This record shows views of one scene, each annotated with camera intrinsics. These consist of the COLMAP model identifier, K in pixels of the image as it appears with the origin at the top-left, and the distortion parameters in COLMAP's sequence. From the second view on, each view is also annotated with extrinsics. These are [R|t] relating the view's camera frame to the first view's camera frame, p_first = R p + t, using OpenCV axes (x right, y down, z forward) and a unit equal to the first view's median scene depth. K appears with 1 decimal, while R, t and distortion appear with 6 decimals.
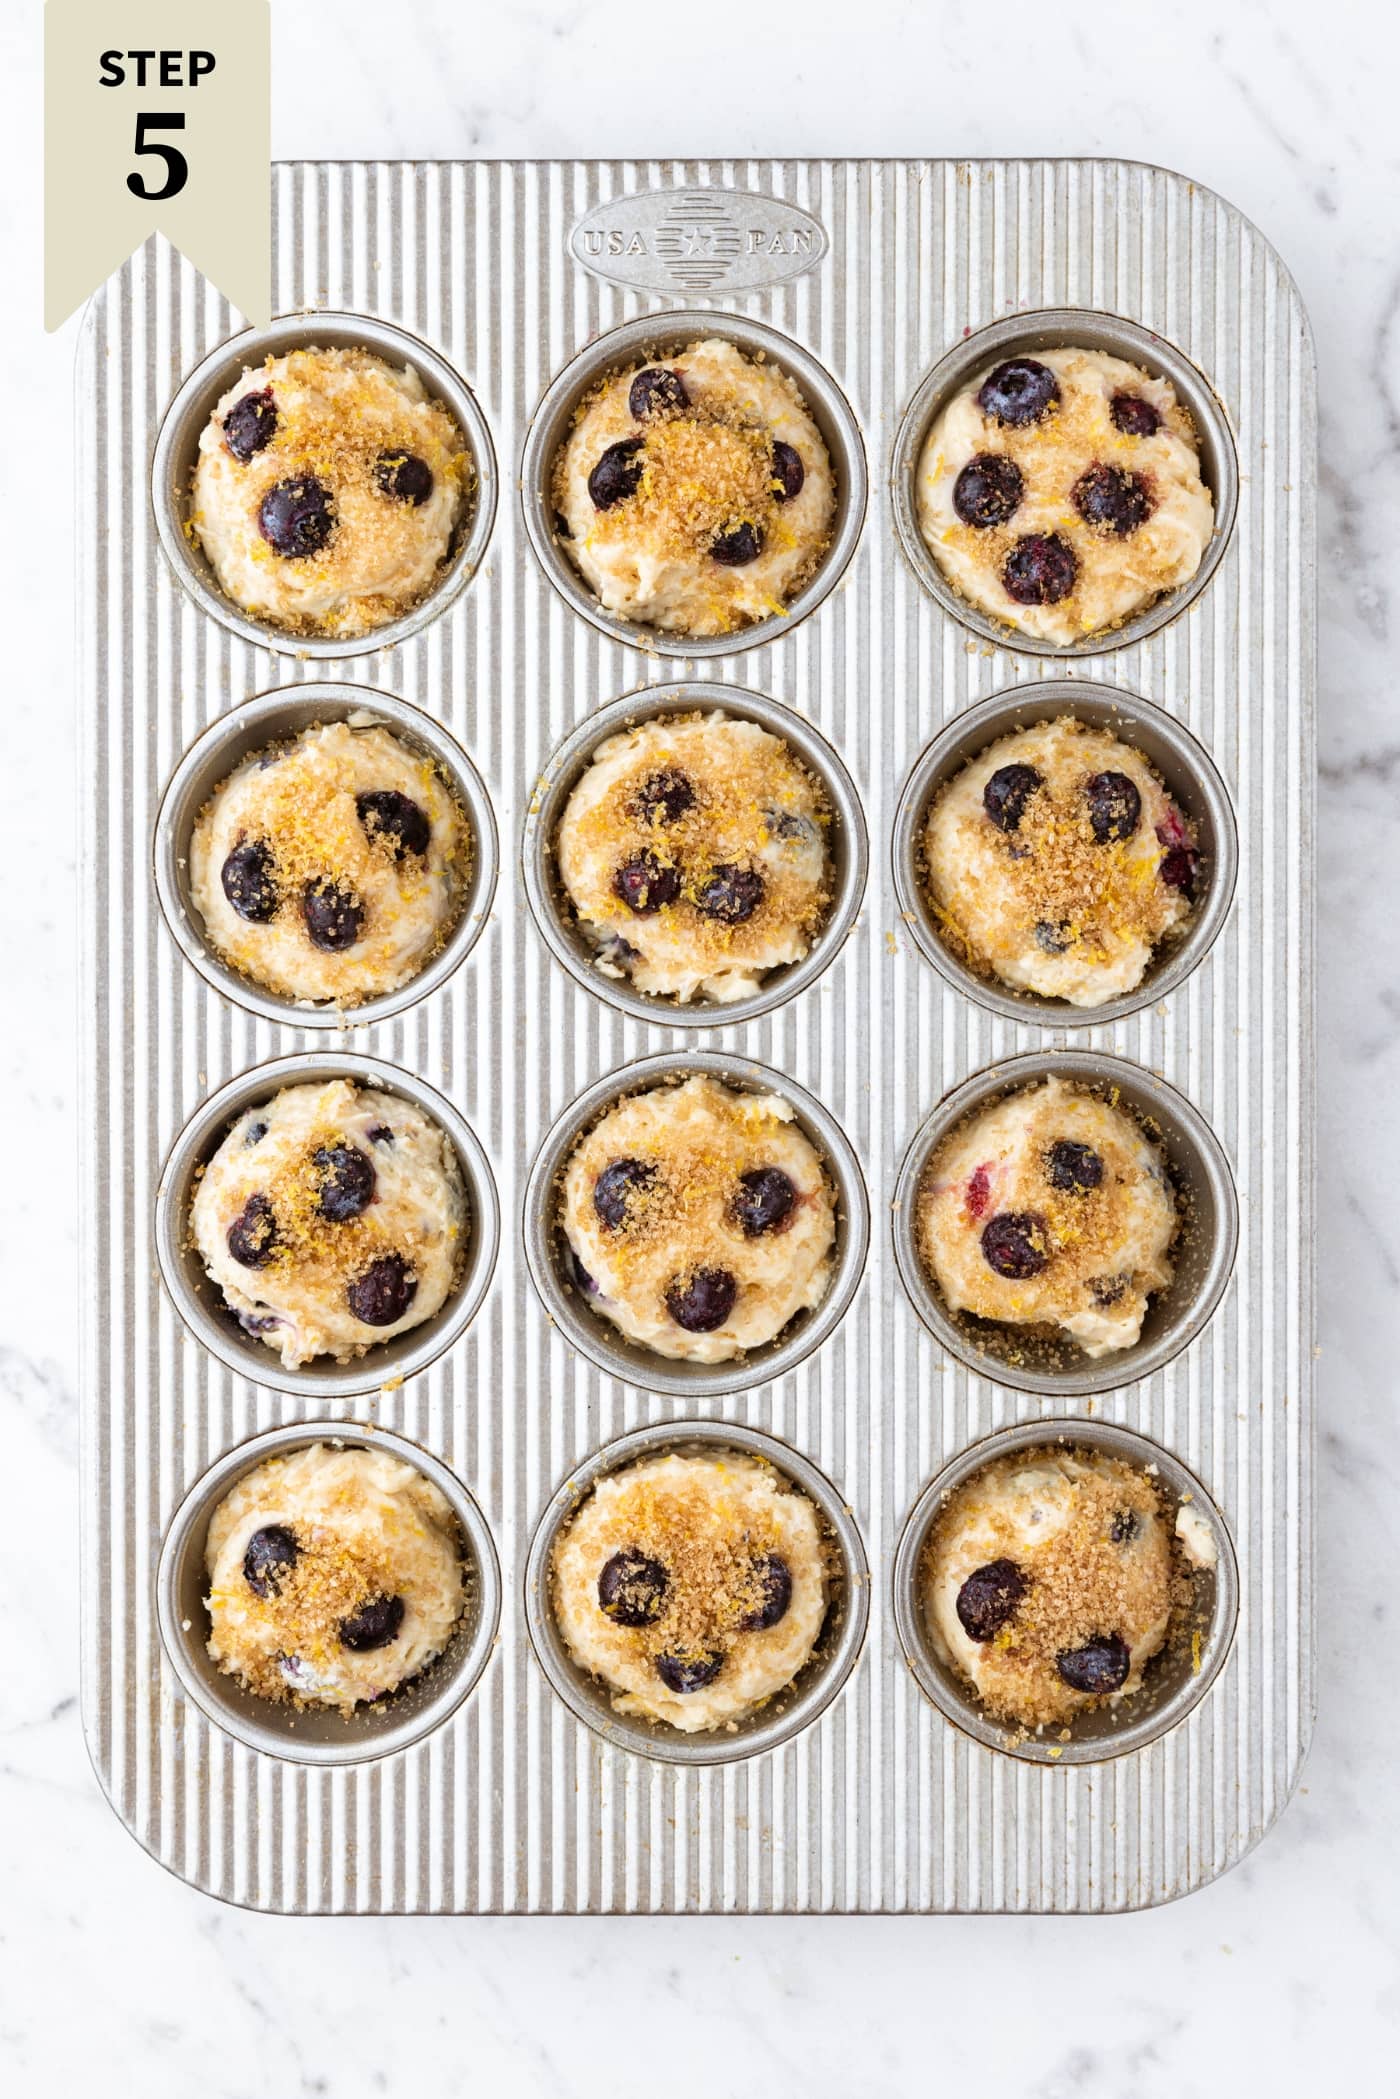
lens RADIAL K [[3387.6, 0, 700.0], [0, 3387.6, 1049.5], [0, 0, 1]] dist [-0.003208, 0.072748]
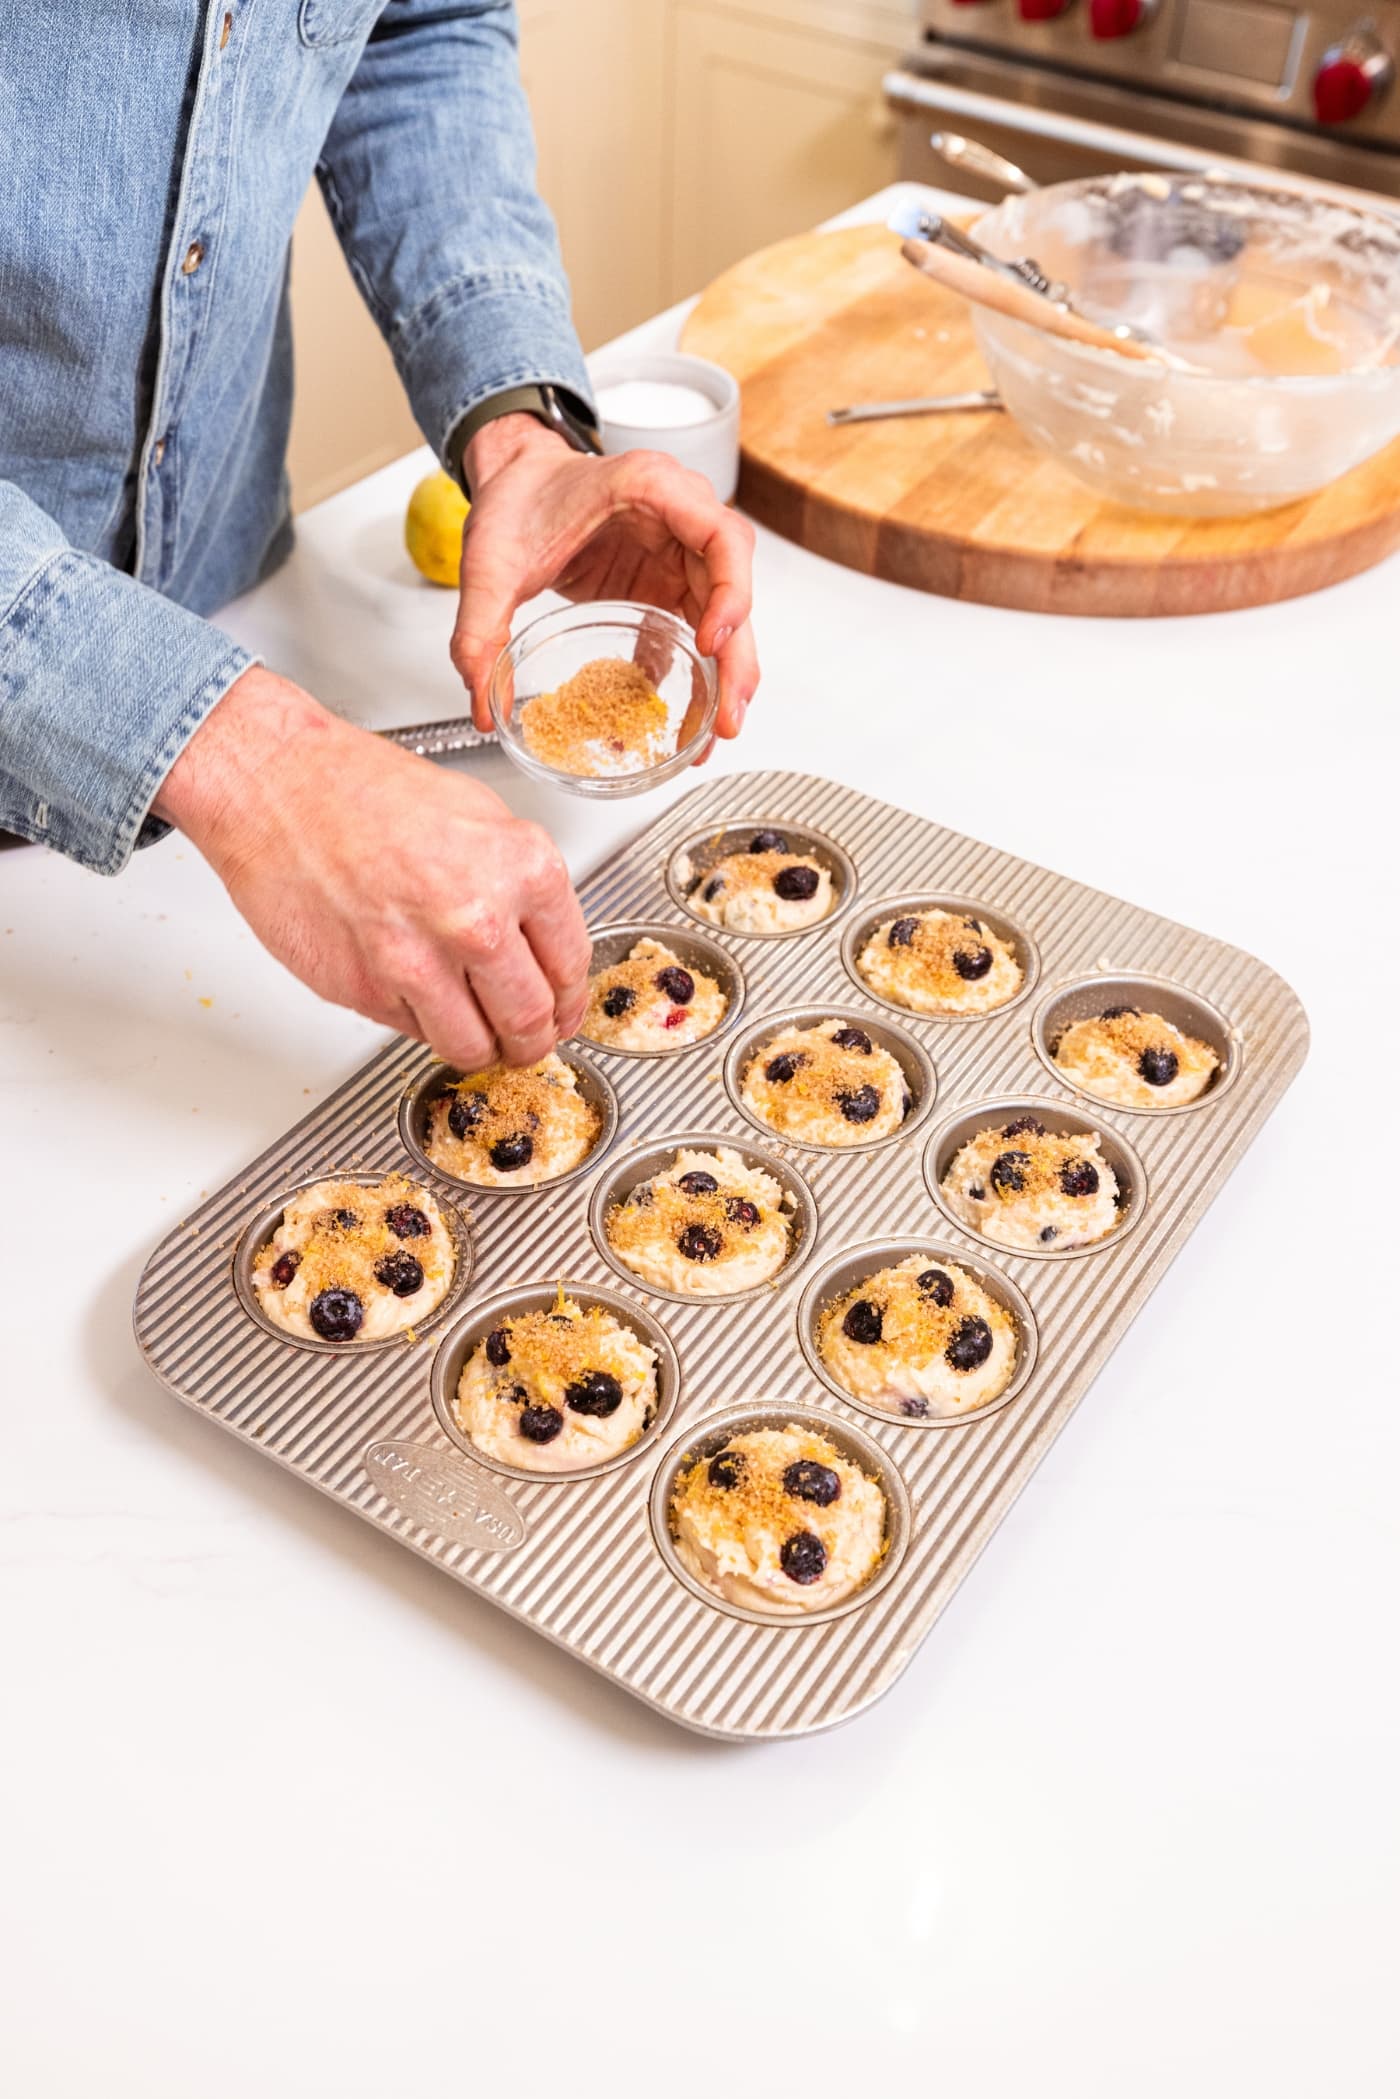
lens RADIAL K [[3387.6, 0, 700.0], [0, 3387.6, 1049.5], [0, 0, 1]] dist [-0.003208, 0.072748]
pose [[-0.837925, -0.258139, 0.480880, -0.674108], [0.545305, -0.359028, 0.757457, -1.120776], [-0.022880, 0.896919, 0.441603, 0.257493]]
